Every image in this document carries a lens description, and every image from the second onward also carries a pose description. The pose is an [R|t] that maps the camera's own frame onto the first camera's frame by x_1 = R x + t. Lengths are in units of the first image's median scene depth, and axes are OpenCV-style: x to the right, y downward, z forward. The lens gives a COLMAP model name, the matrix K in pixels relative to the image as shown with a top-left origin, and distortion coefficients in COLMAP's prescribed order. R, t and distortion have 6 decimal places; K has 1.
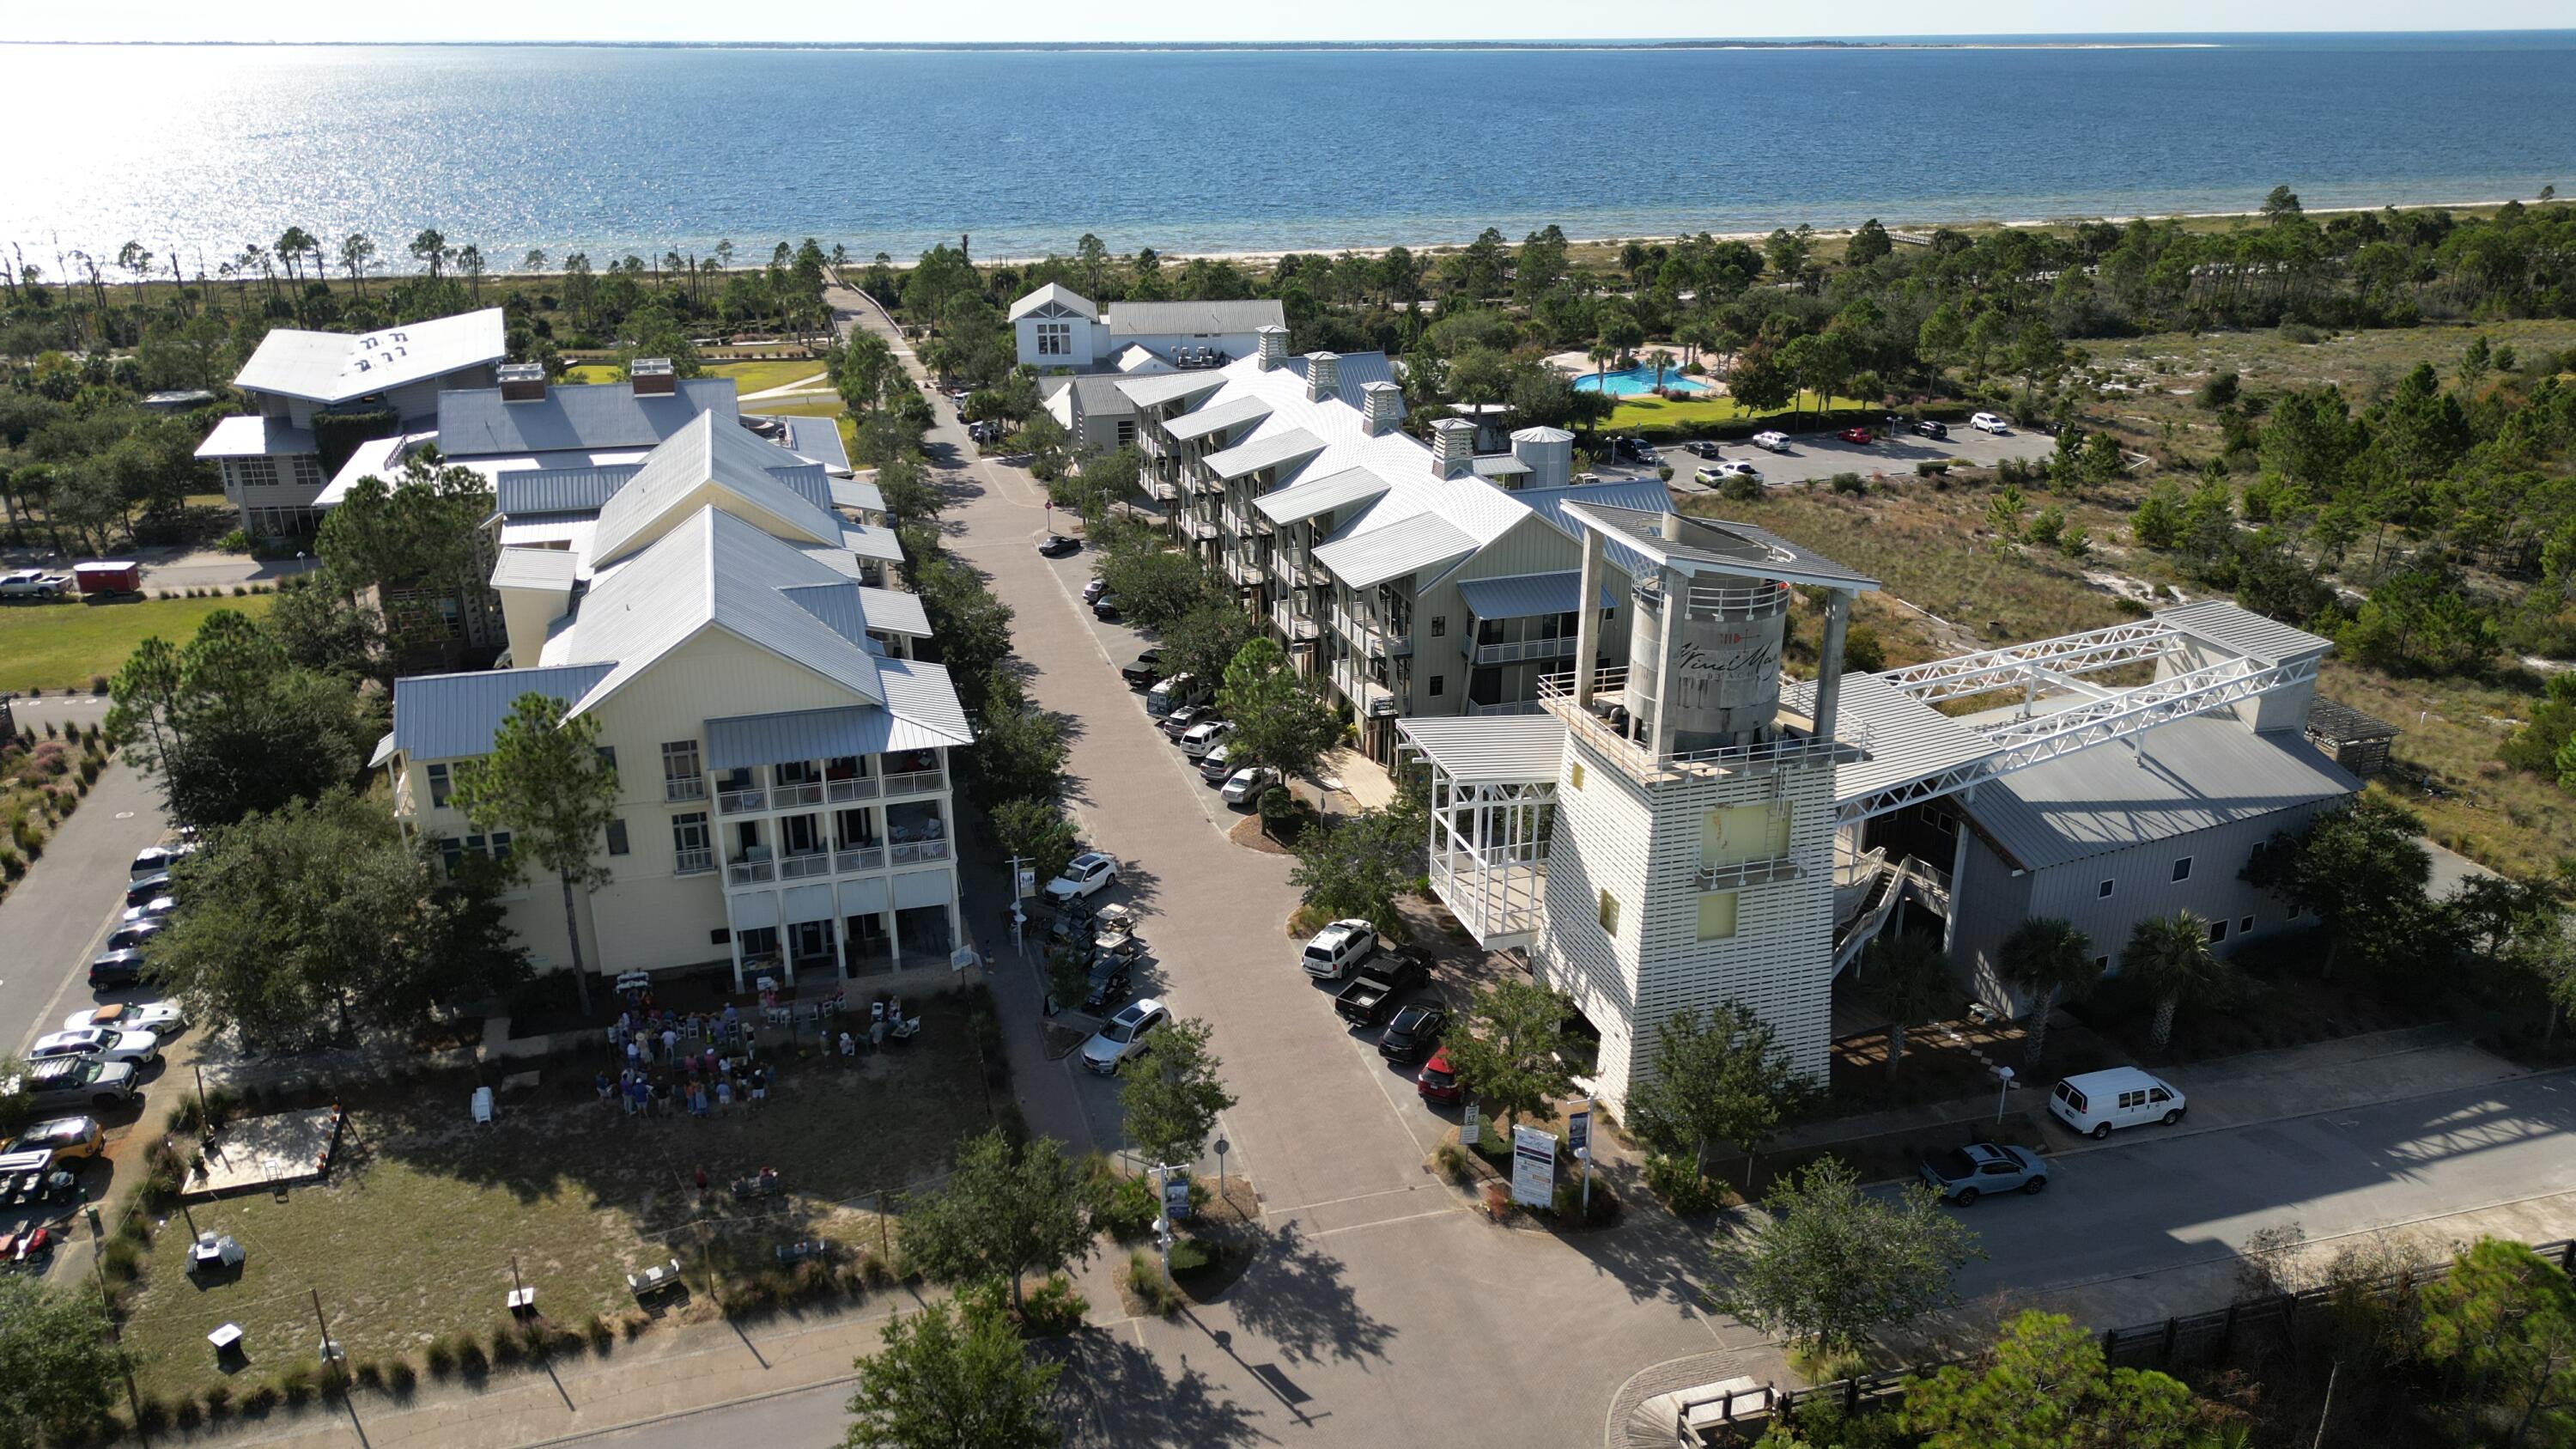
lens RADIAL K [[1809.2, 0, 1288.0], [0, 1809.2, 724.5], [0, 0, 1]] dist [0.075285, -0.083751]
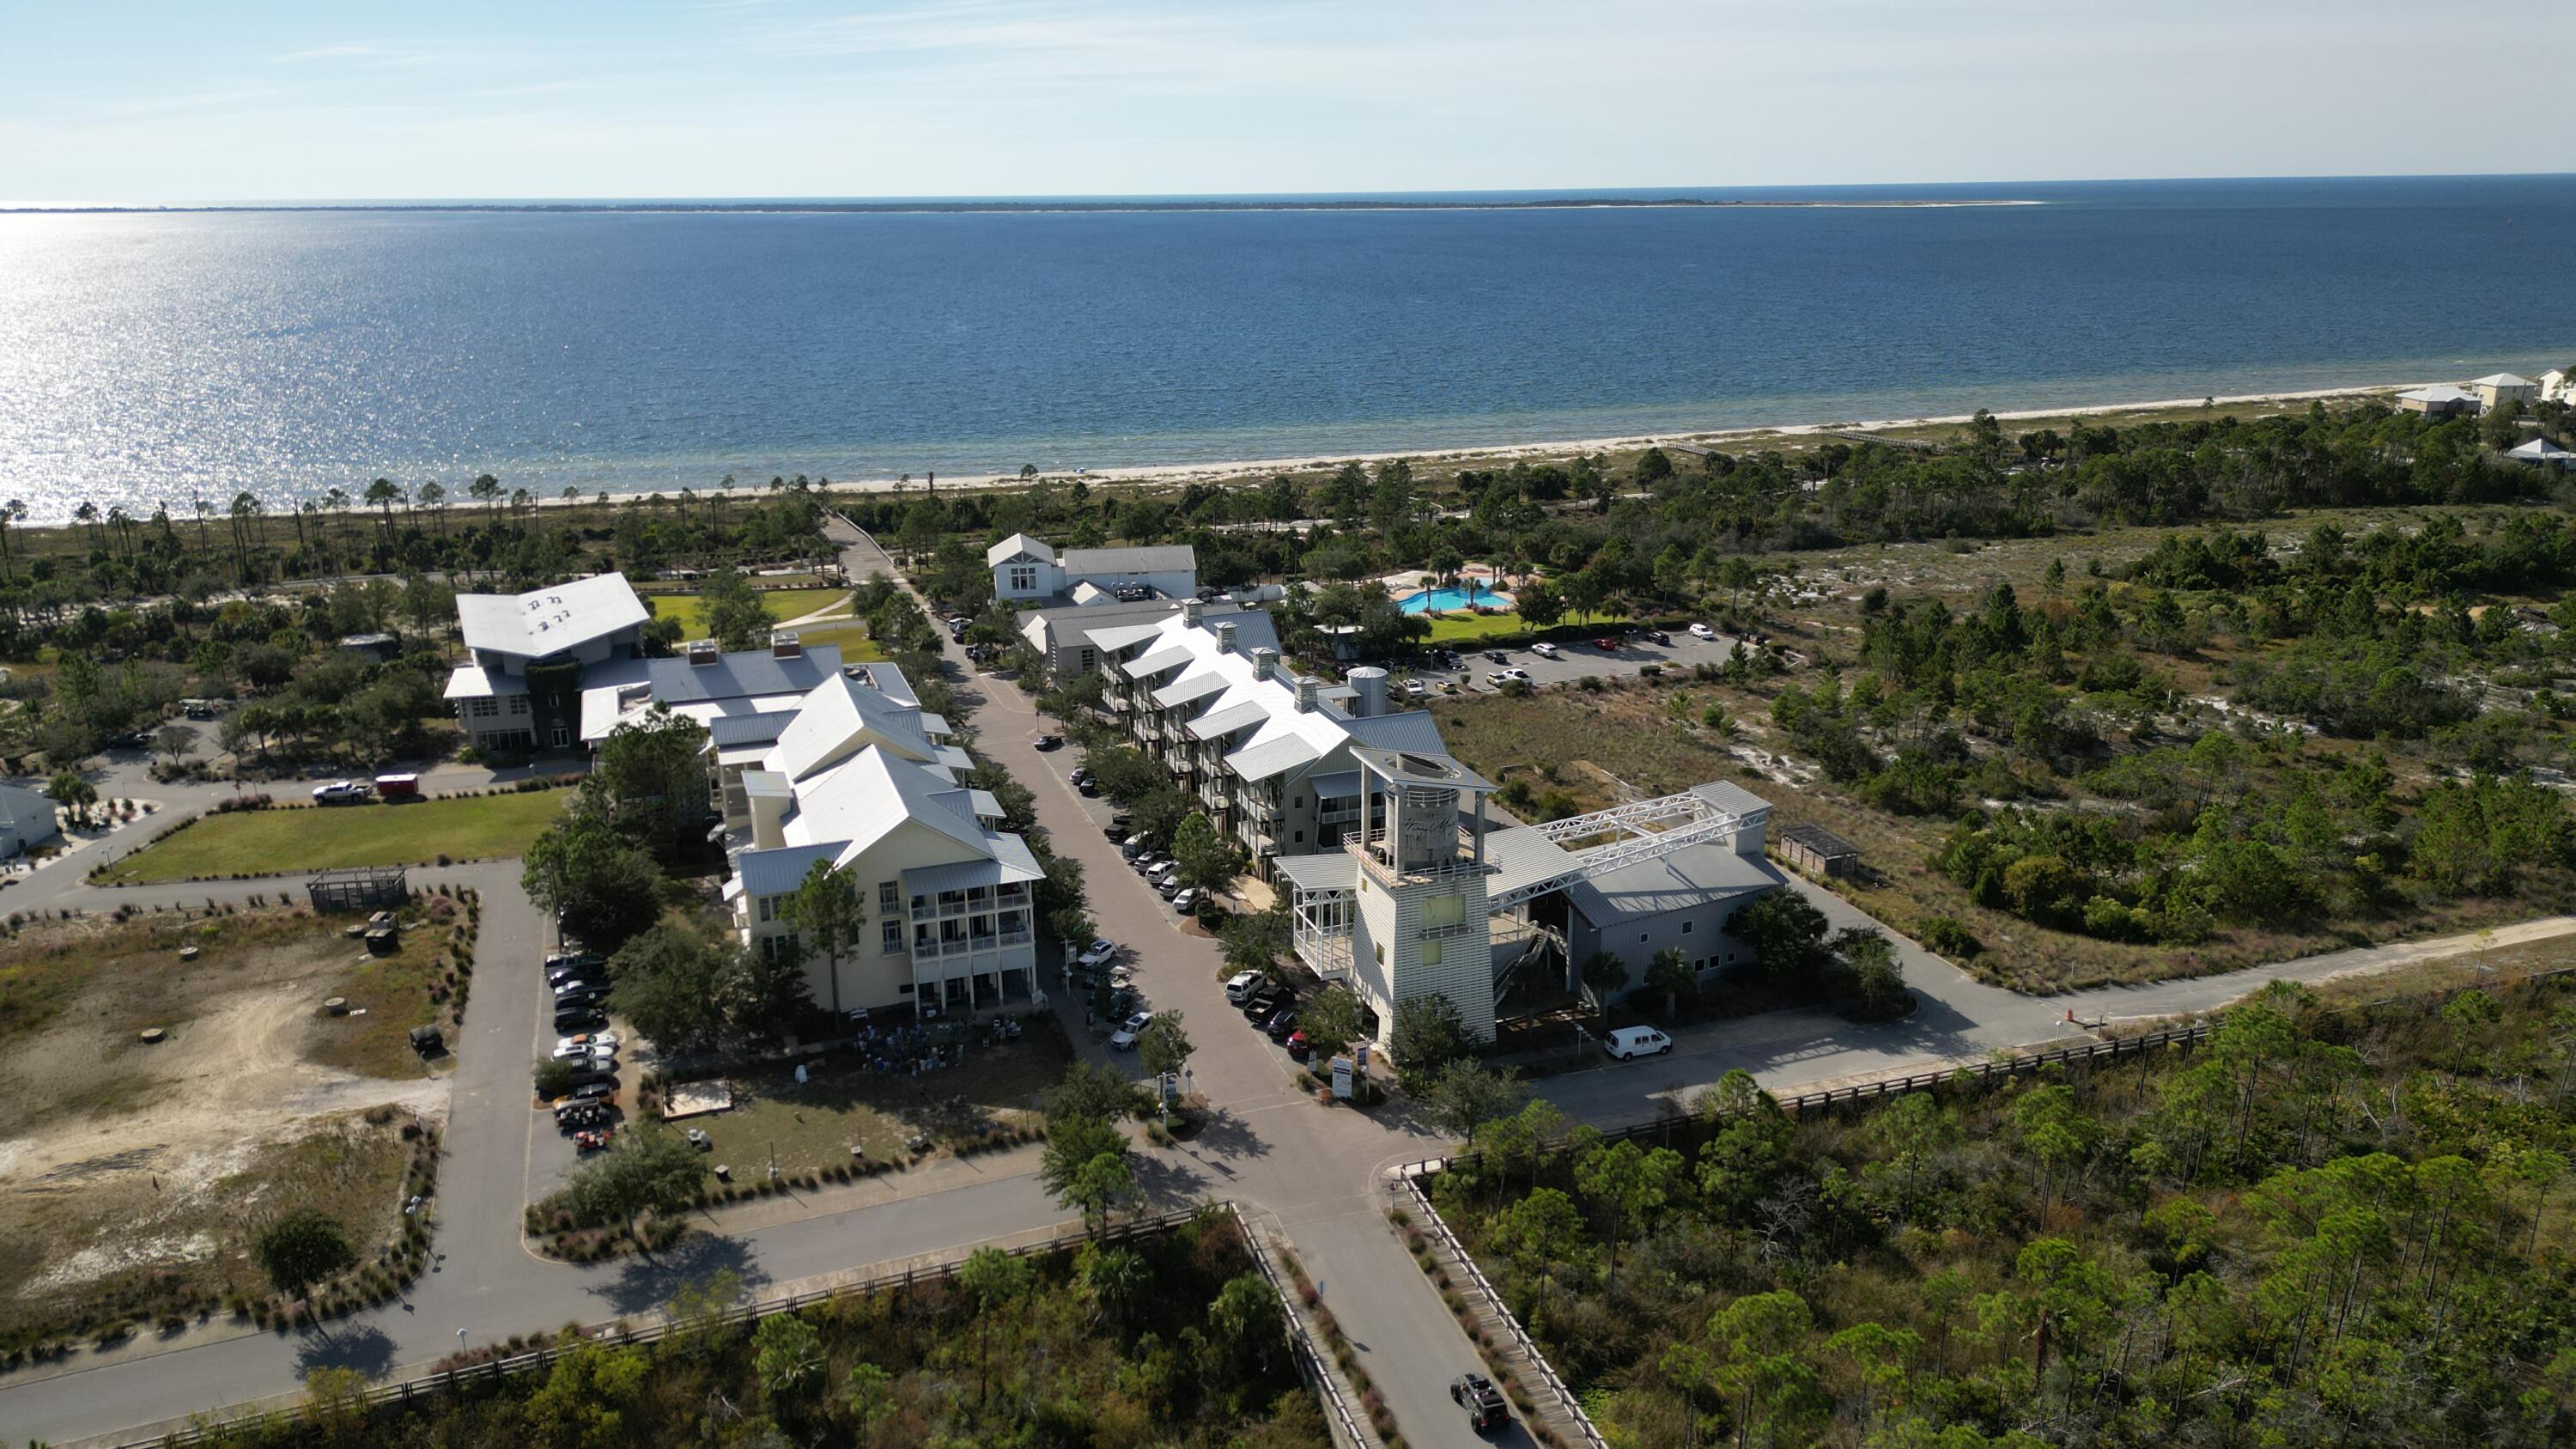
lens RADIAL K [[1799.8, 0, 1288.0], [0, 1799.8, 724.5], [0, 0, 1]] dist [0.141880, -0.199155]
pose [[0.998240, -0.023149, 0.054594, -0.018419], [0.027057, 0.997039, -0.071974, -0.005063], [-0.052767, 0.073324, 0.995911, -0.704049]]
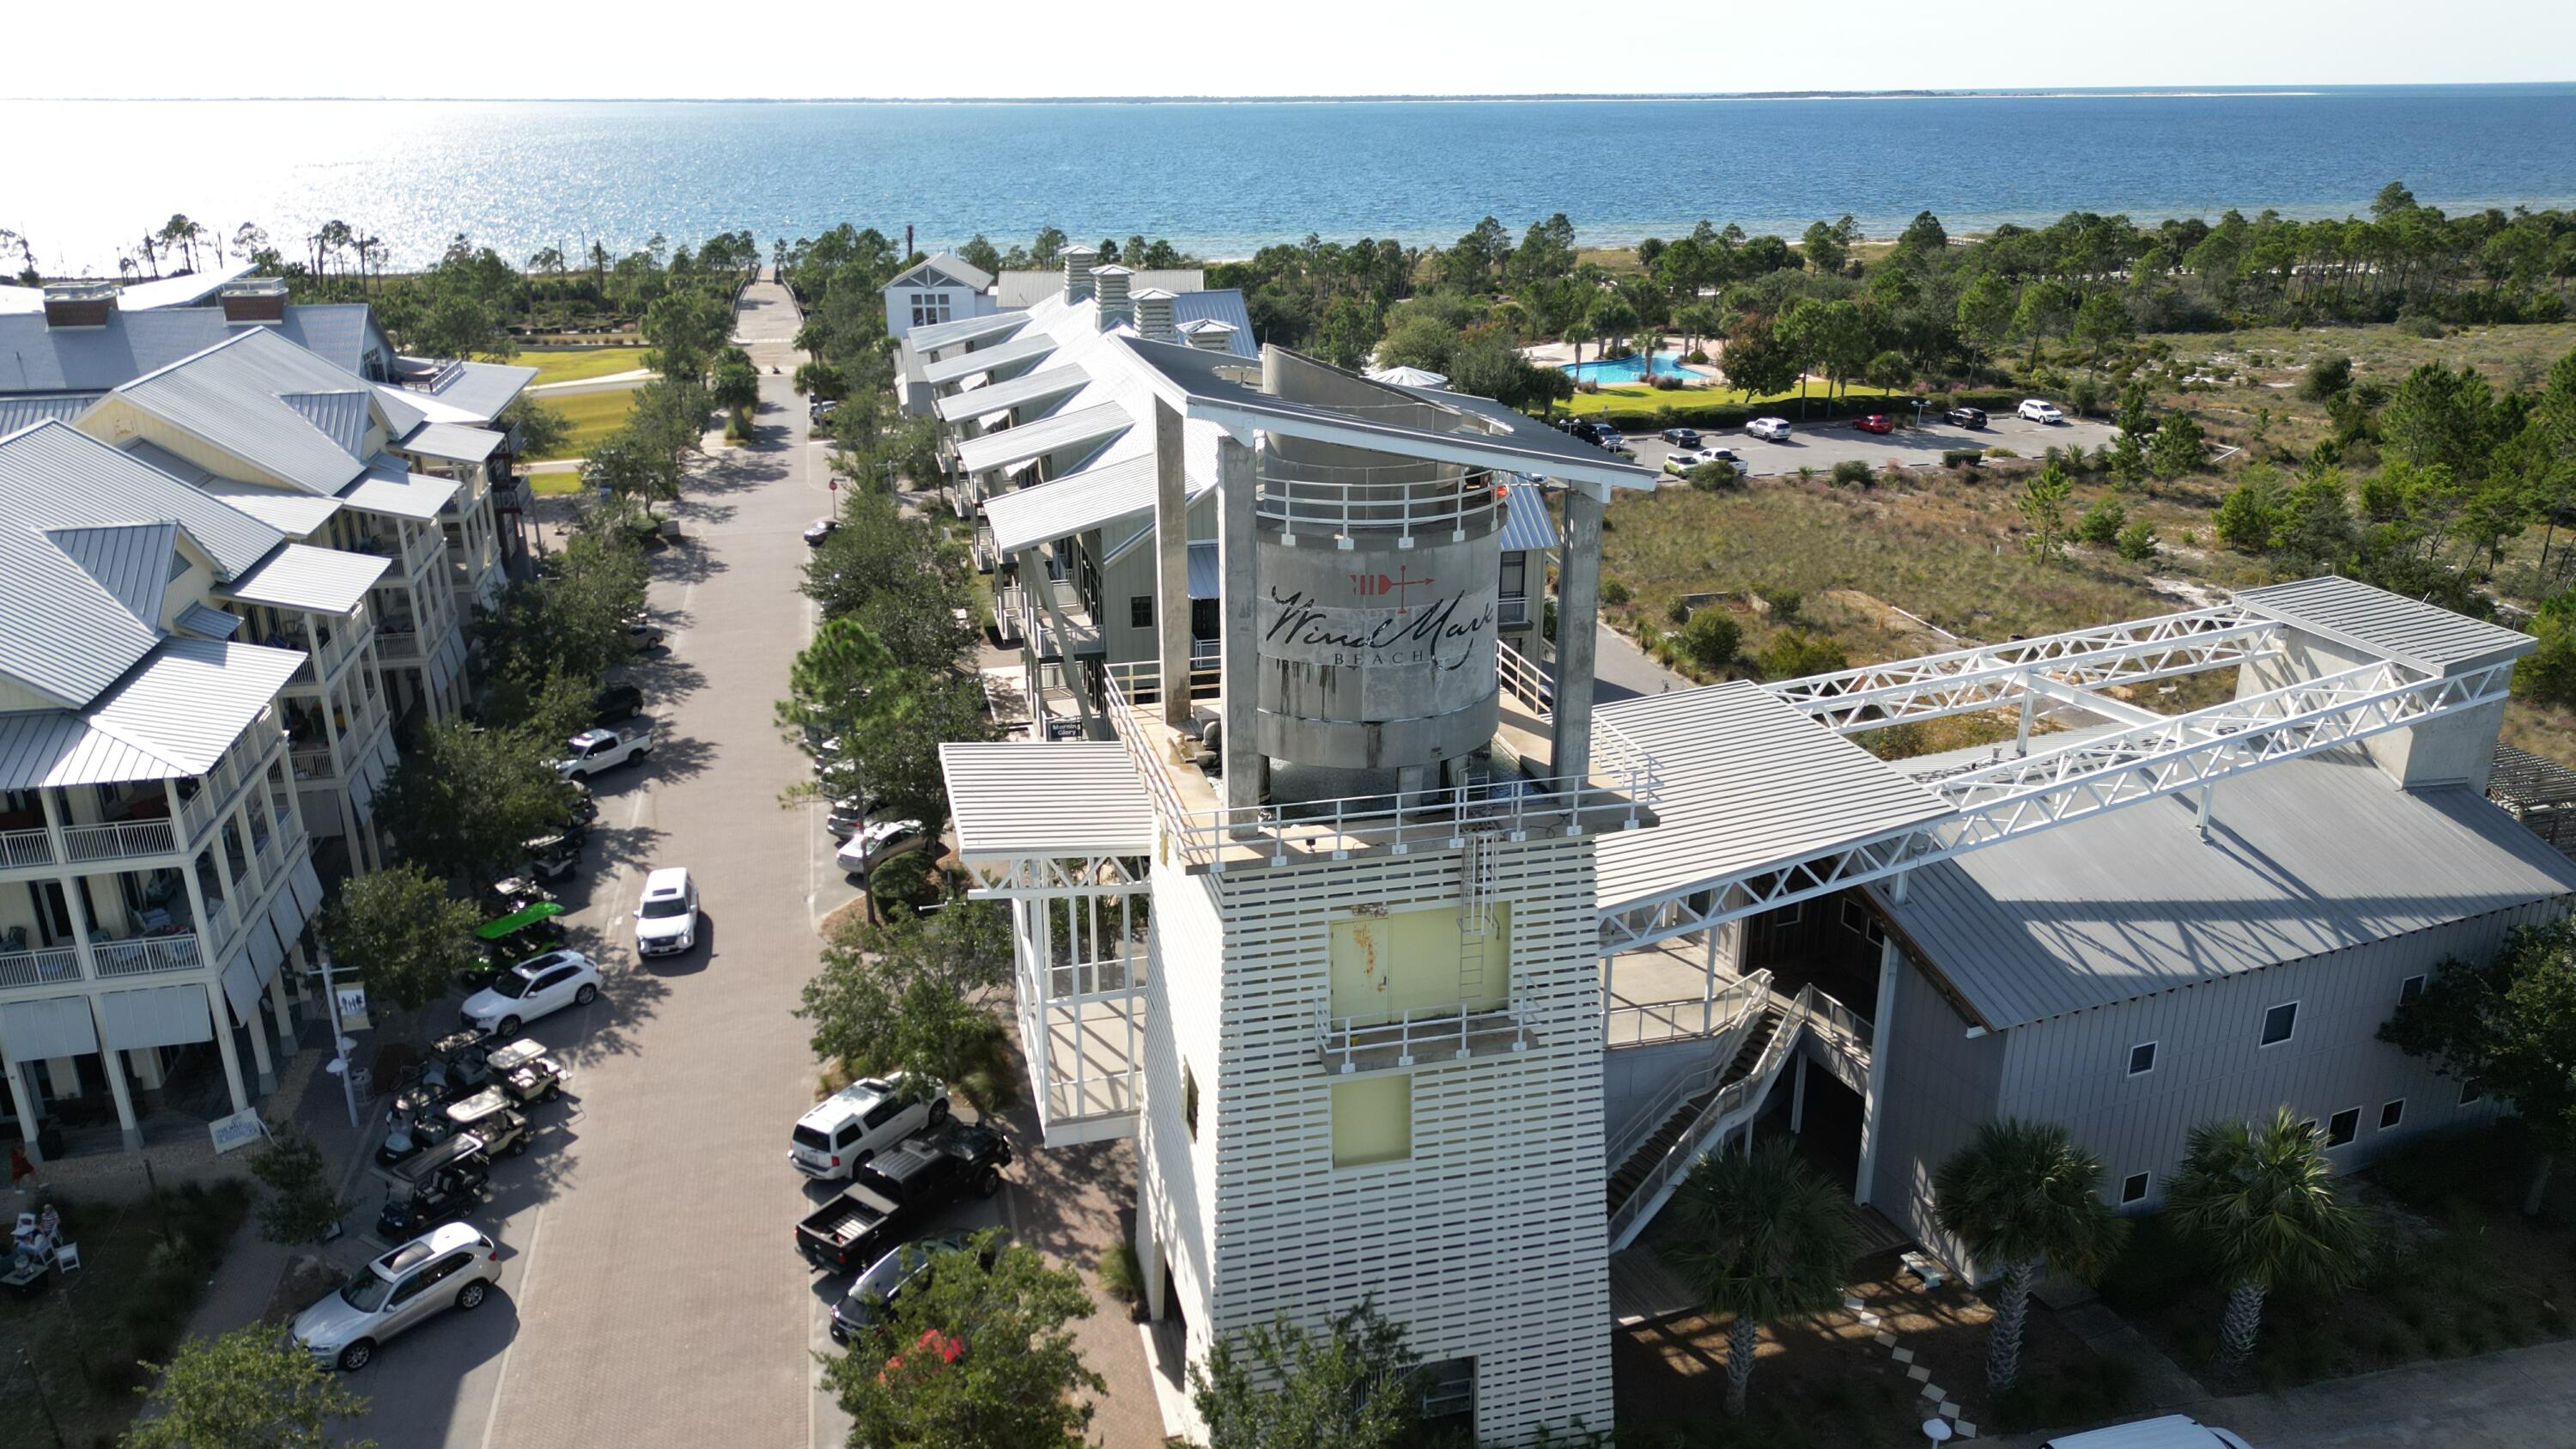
lens RADIAL K [[1797.7, 0, 1288.0], [0, 1797.7, 724.5], [0, 0, 1]] dist [0.080800, -0.084381]
pose [[0.998912, 0.012212, -0.045009, 0.164769], [-0.013412, 0.999560, -0.026441, 0.003932], [0.044666, 0.027016, 0.998637, 0.335351]]
